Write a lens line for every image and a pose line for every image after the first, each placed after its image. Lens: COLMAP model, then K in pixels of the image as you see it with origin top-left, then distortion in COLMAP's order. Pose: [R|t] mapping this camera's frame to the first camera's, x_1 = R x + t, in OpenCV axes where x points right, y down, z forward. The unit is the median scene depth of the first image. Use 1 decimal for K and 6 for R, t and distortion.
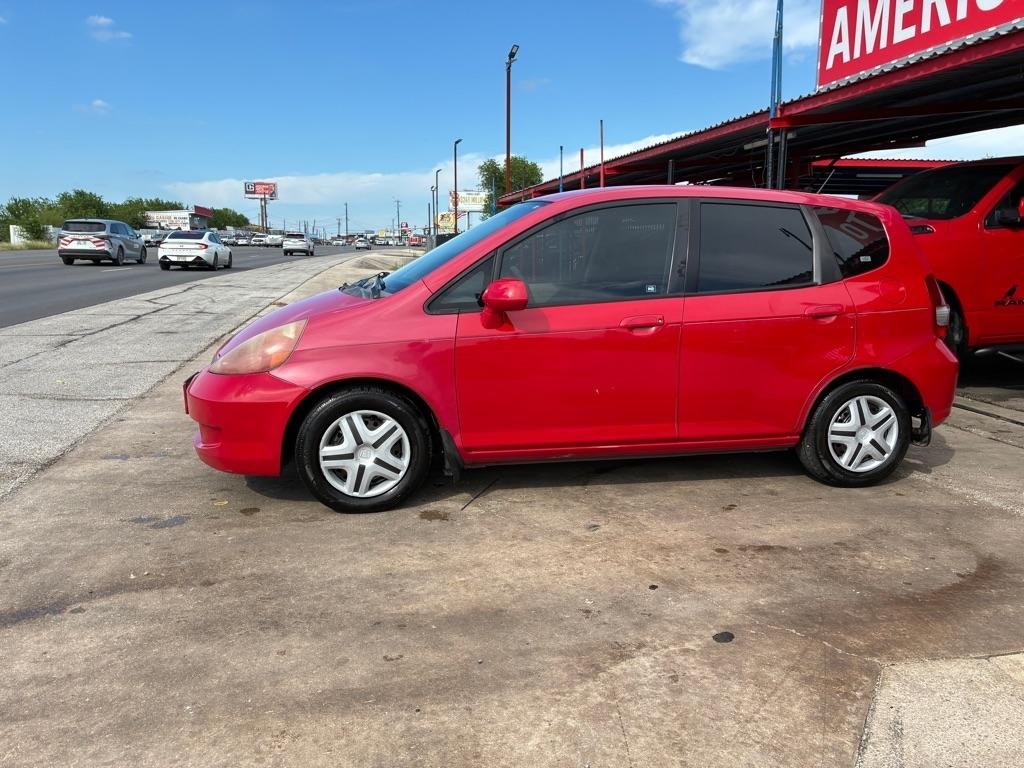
lens RADIAL K [[771.1, 0, 524.4], [0, 771.1, 388.3], [0, 0, 1]] dist [0.043919, -0.056708]
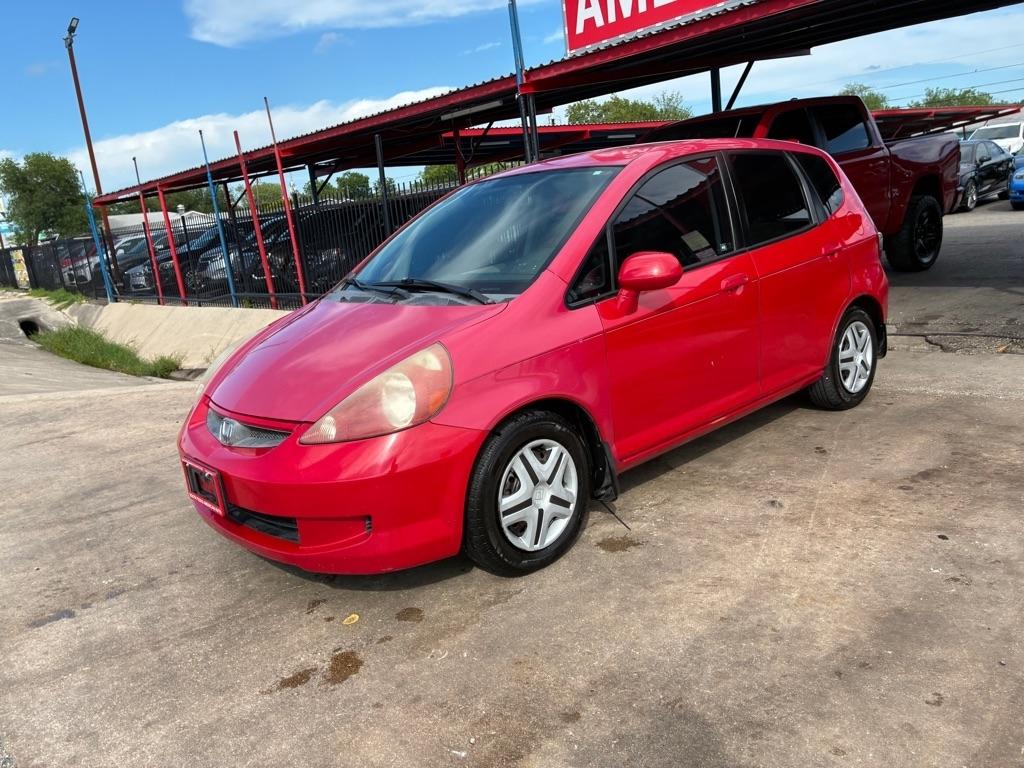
lens RADIAL K [[778.0, 0, 498.0], [0, 778.0, 379.8], [0, 0, 1]] dist [0.045387, -0.055856]
pose [[0.861461, -0.204709, 0.464736, -0.584775], [0.200809, 0.977881, 0.058512, -0.085580], [-0.466434, 0.042917, 0.883514, 0.301375]]
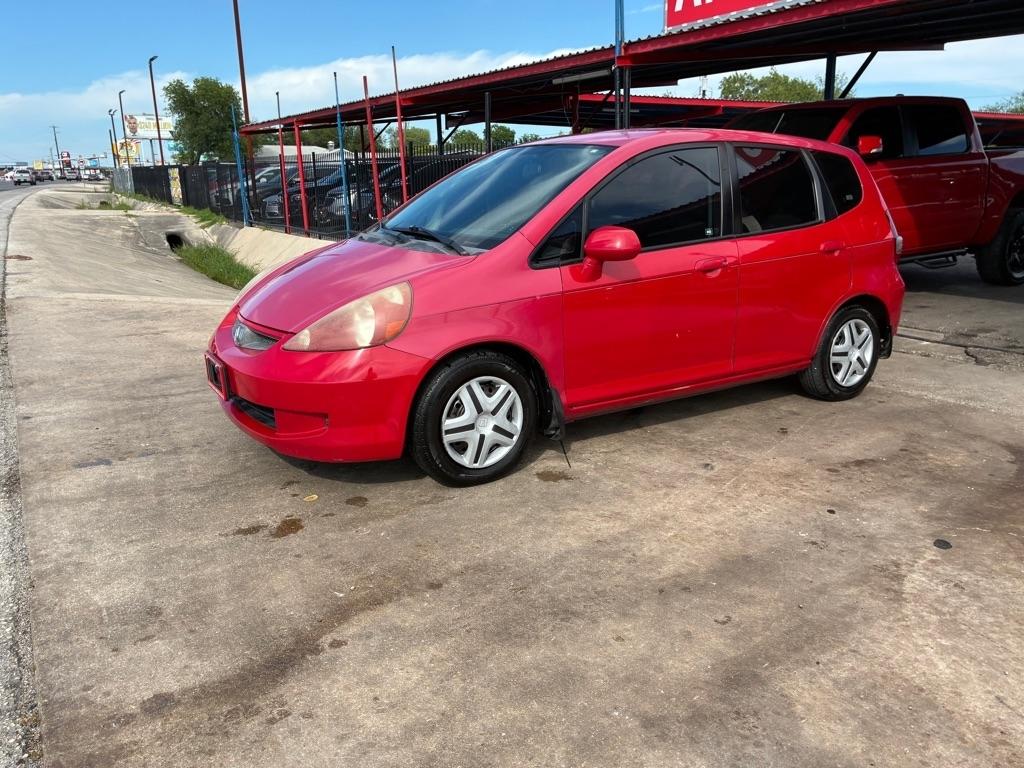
lens RADIAL K [[775.2, 0, 513.0], [0, 775.2, 379.1], [0, 0, 1]] dist [0.042142, -0.042652]
pose [[0.935238, -0.100729, 0.339387, -0.479387], [0.075836, 0.993417, 0.085862, -0.044182], [-0.345802, -0.054564, 0.936720, 0.111351]]
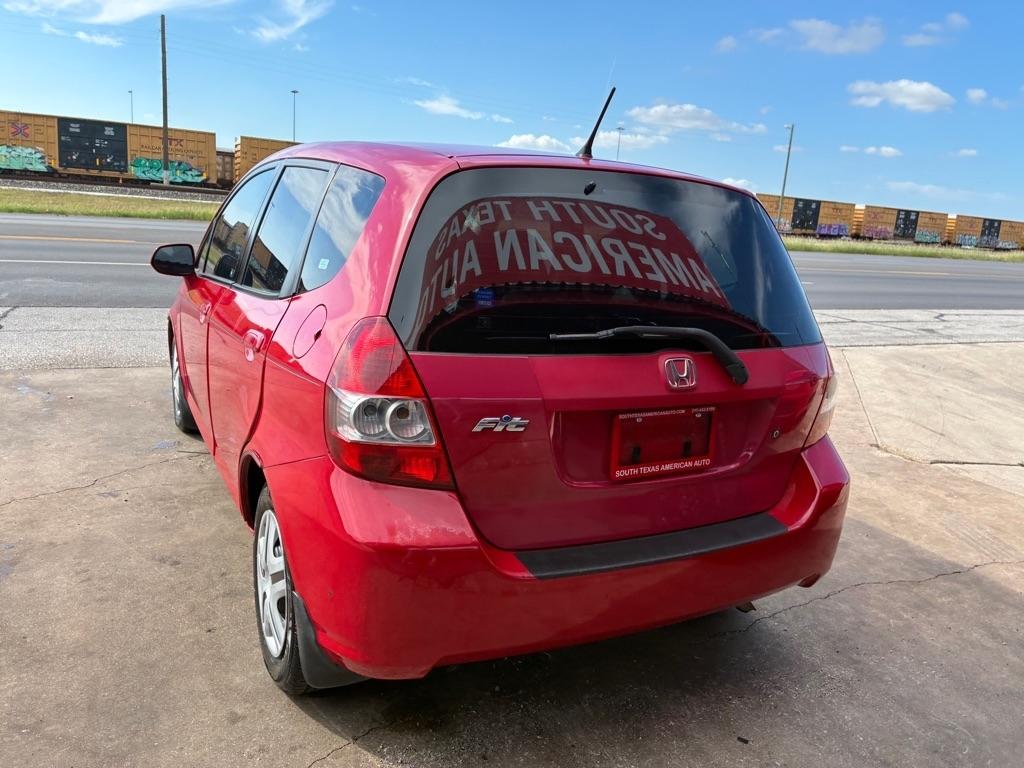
lens RADIAL K [[771.5, 0, 509.2], [0, 771.5, 394.4], [0, 0, 1]] dist [0.046970, -0.050007]
pose [[0.270687, 0.222421, -0.936620, 1.076598], [-0.241137, 0.957591, 0.157711, -0.209368], [0.931977, 0.183163, 0.312841, 1.095525]]
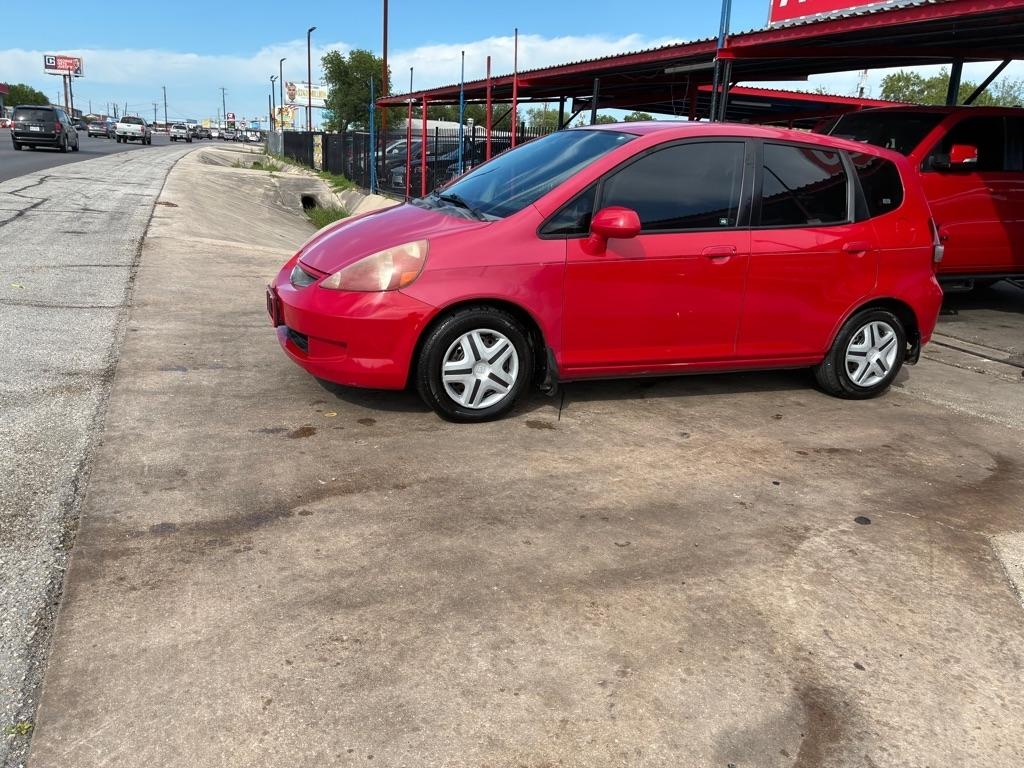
lens RADIAL K [[774.0, 0, 500.3], [0, 774.0, 386.0], [0, 0, 1]] dist [0.056585, -0.078606]
pose [[0.983233, 0.003184, 0.182328, -0.370841], [-0.023353, 0.993813, 0.108580, -0.008613], [-0.180854, -0.111018, 0.977224, -0.057824]]
